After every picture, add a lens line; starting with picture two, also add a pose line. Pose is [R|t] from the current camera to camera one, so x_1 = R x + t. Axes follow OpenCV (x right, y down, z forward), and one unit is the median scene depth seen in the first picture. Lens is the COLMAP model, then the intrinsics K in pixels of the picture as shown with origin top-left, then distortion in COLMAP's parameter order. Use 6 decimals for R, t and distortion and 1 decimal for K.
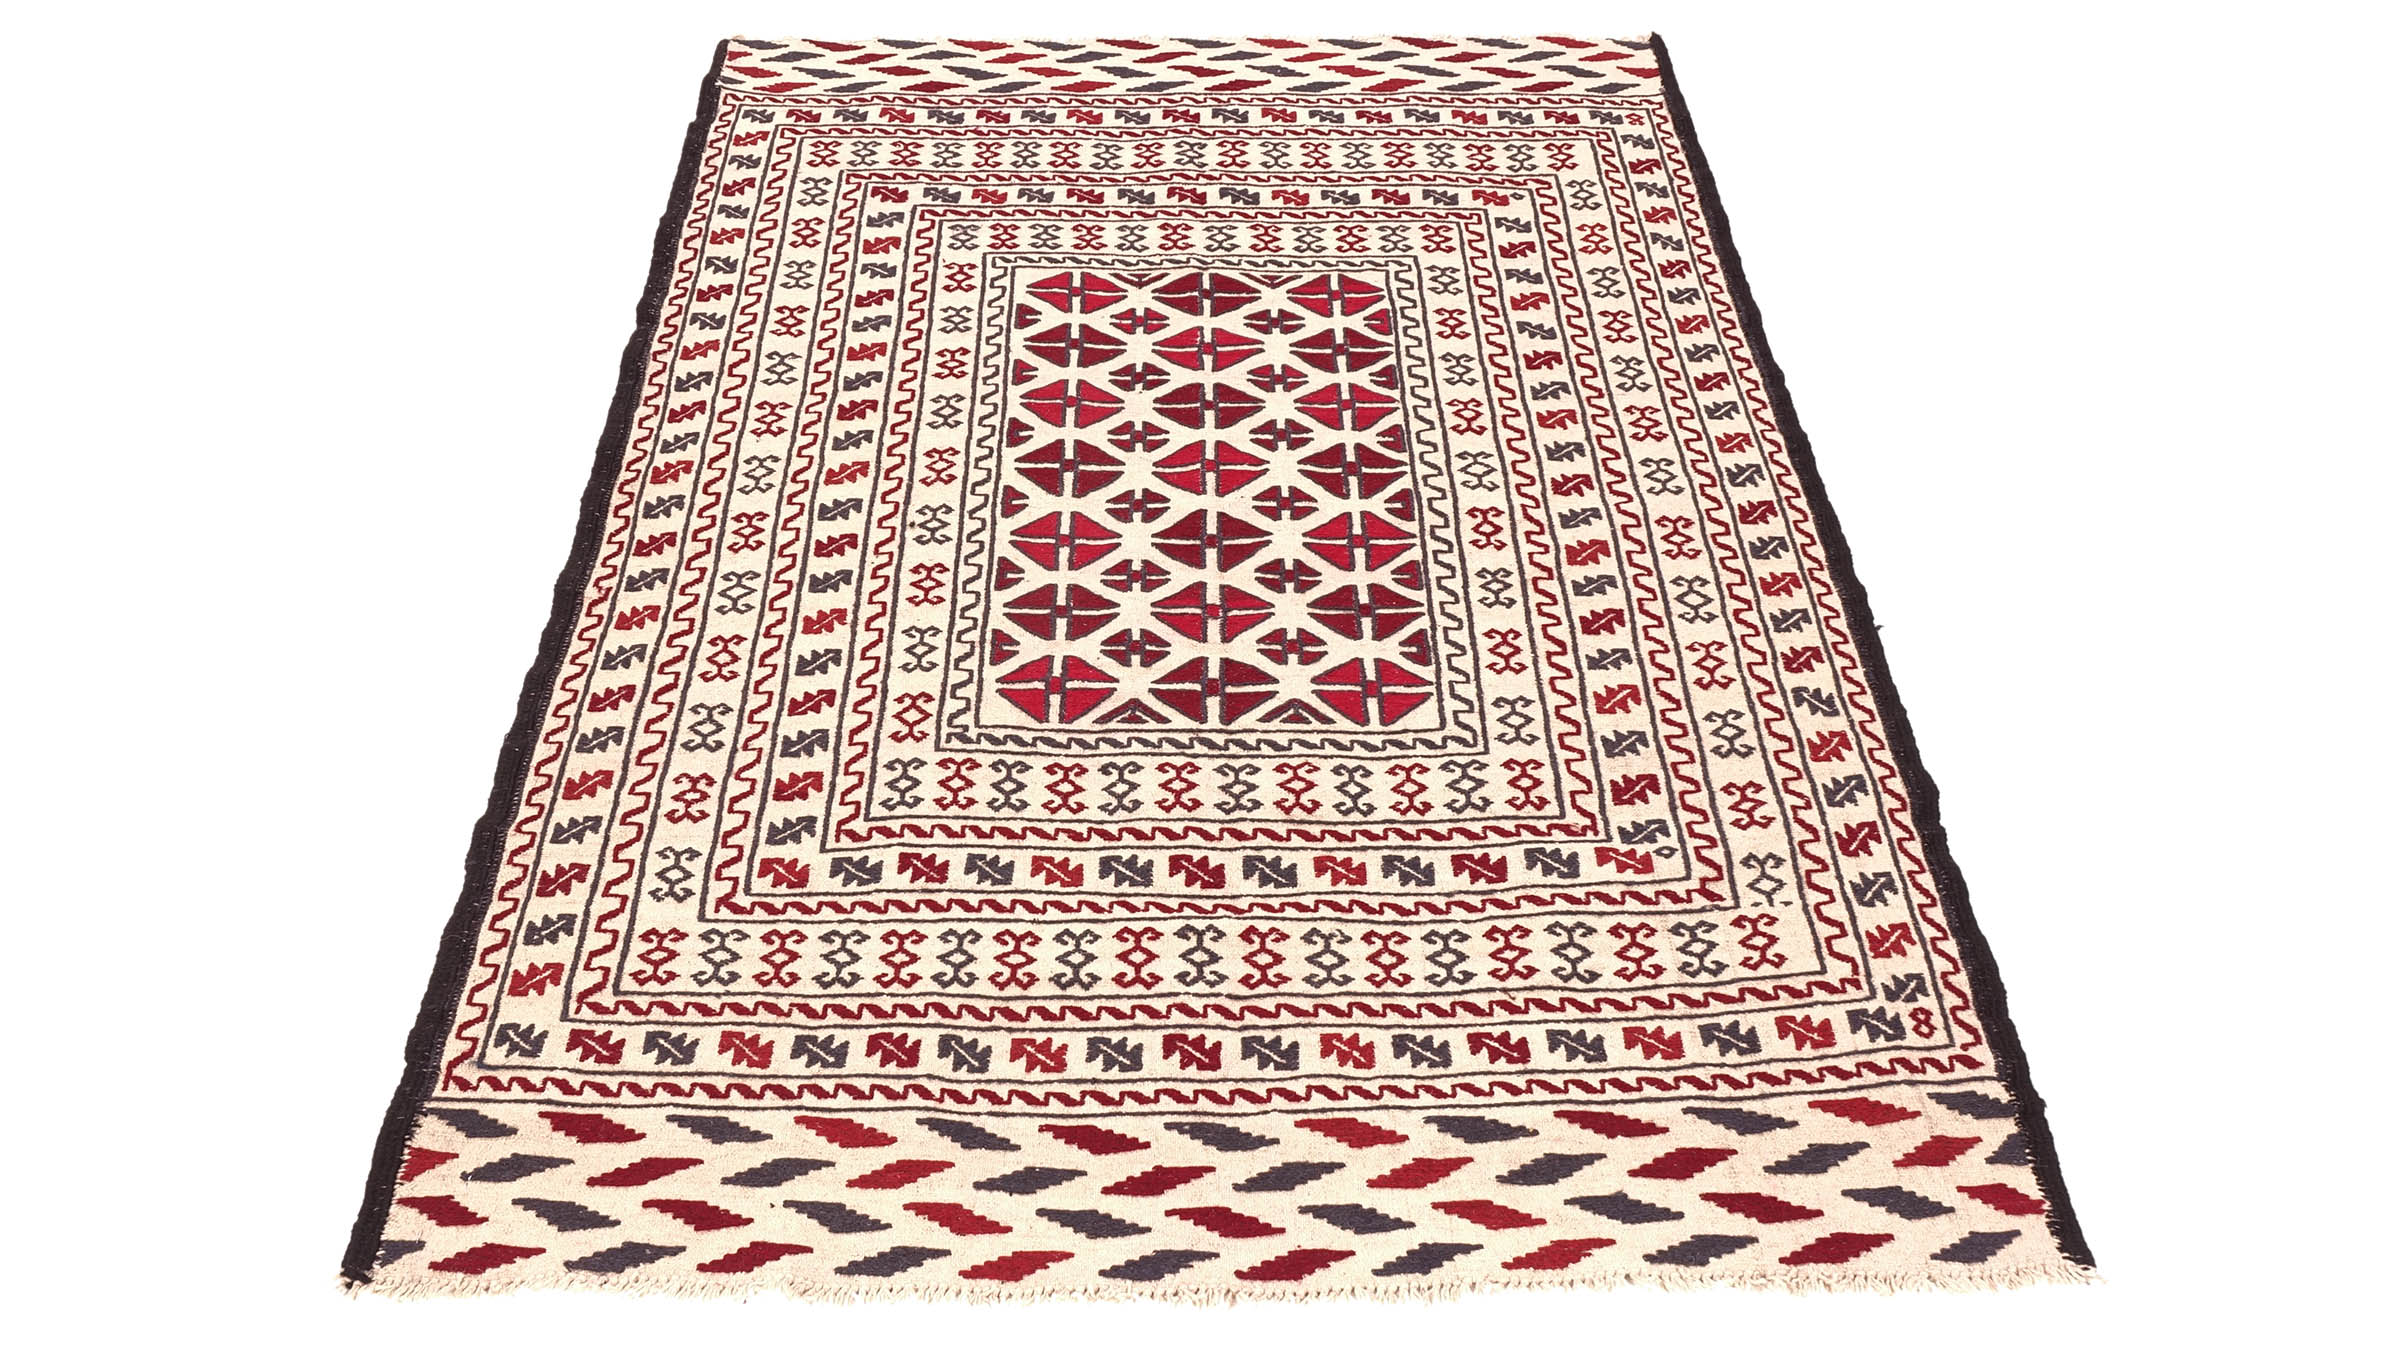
lens RADIAL K [[1957.4, 0, 1200.0], [0, 1957.4, 675.5], [0, 0, 1]] dist [-0.009080, -0.000507]
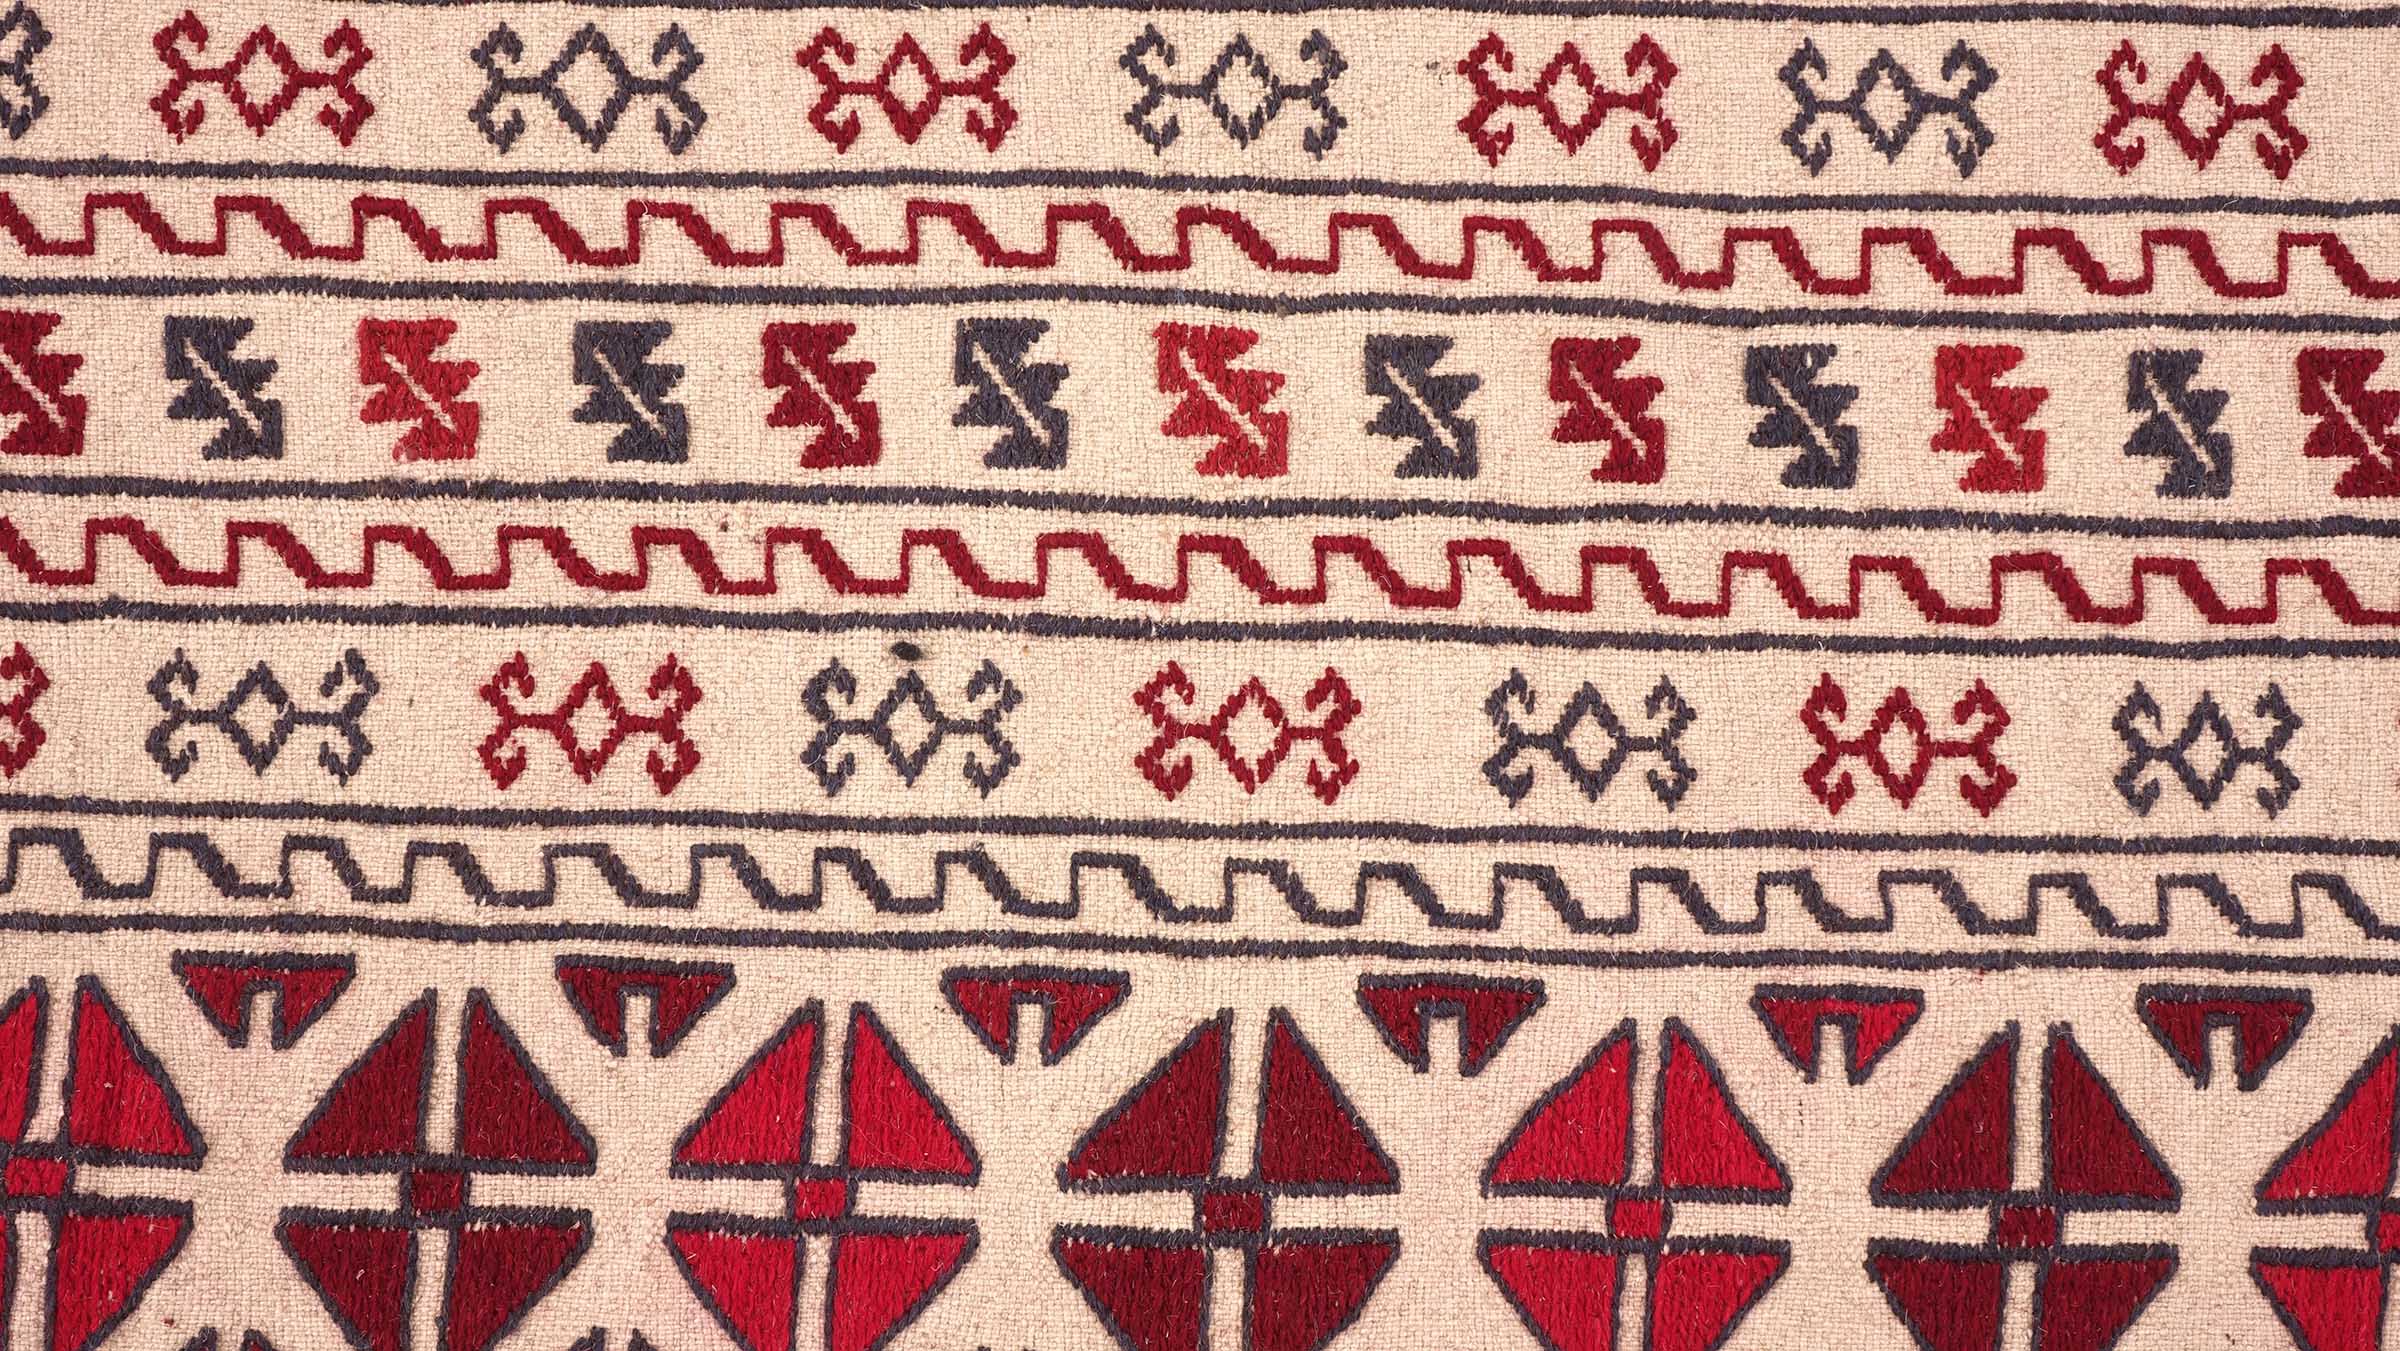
lens RADIAL K [[5071.1, 0, 1200.0], [0, 5071.1, 675.5], [0, 0, 1]] dist [-0.022169, -0.076685]
pose [[-0.032606, 0.981189, -0.190278, -0.008086], [-0.745842, 0.102845, 0.658136, -0.595509], [0.665324, 0.163377, 0.728458, 0.515059]]
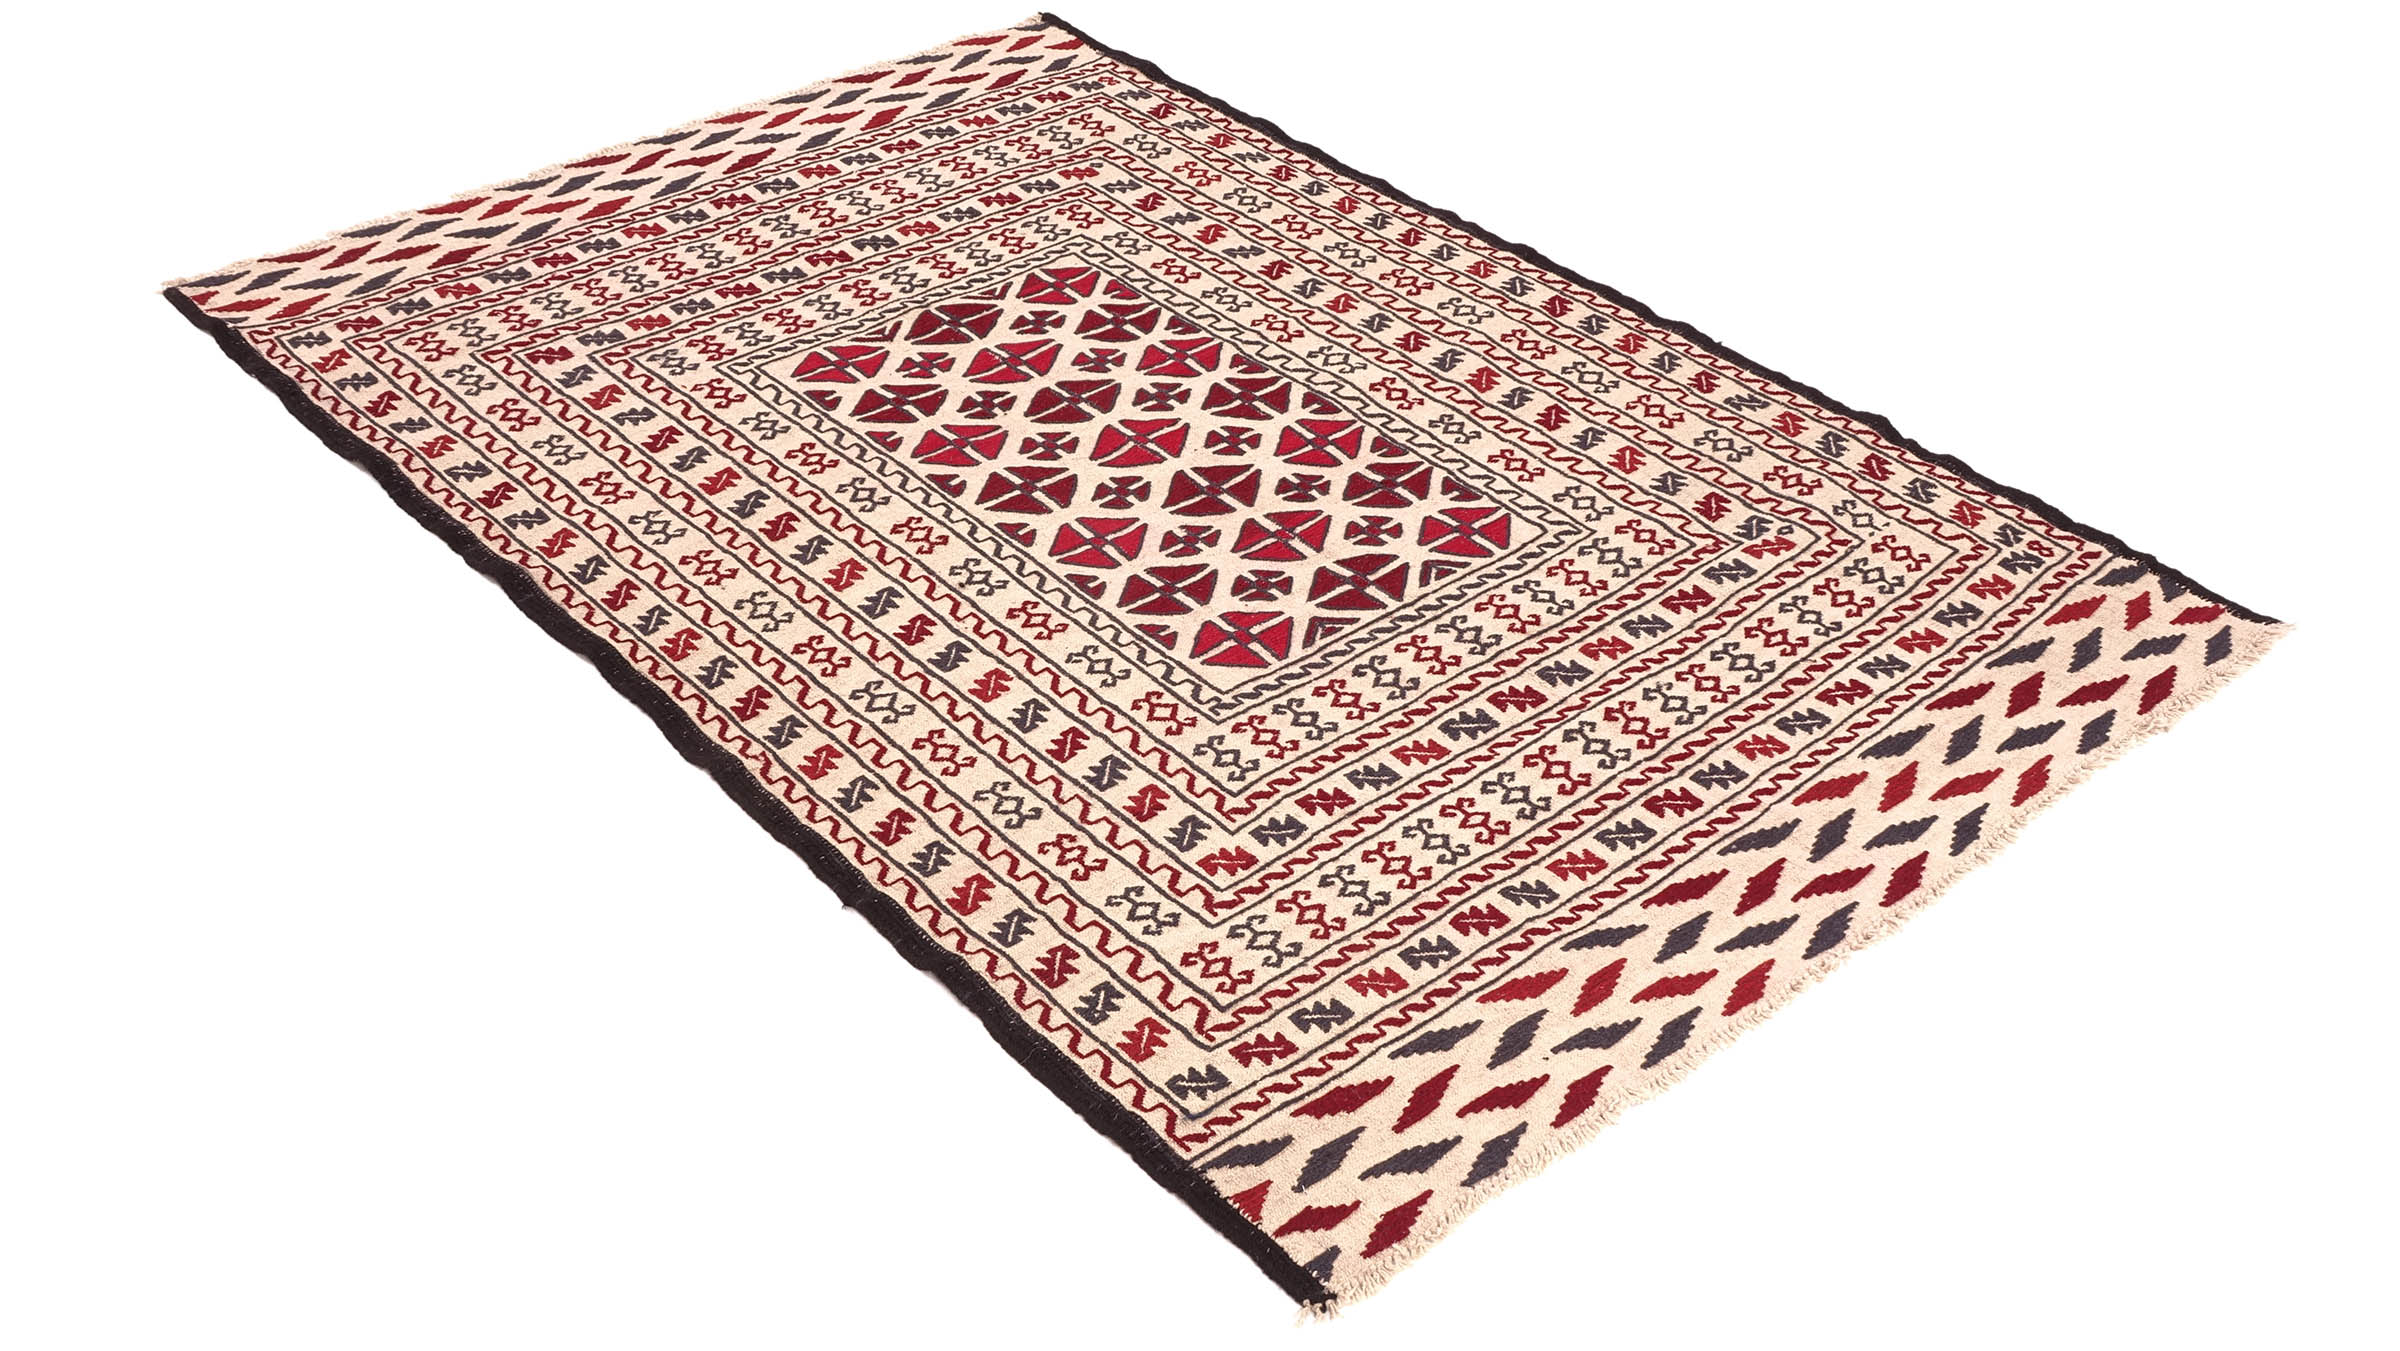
lens RADIAL K [[2362.5, 0, 1200.0], [0, 2362.5, 675.5], [0, 0, 1]] dist [-0.000520, -0.006269]
pose [[0.772753, -0.388041, 0.502271, -0.657777], [0.444642, 0.895674, 0.007883, 0.003096], [-0.452930, 0.217239, 0.864674, -0.014178]]
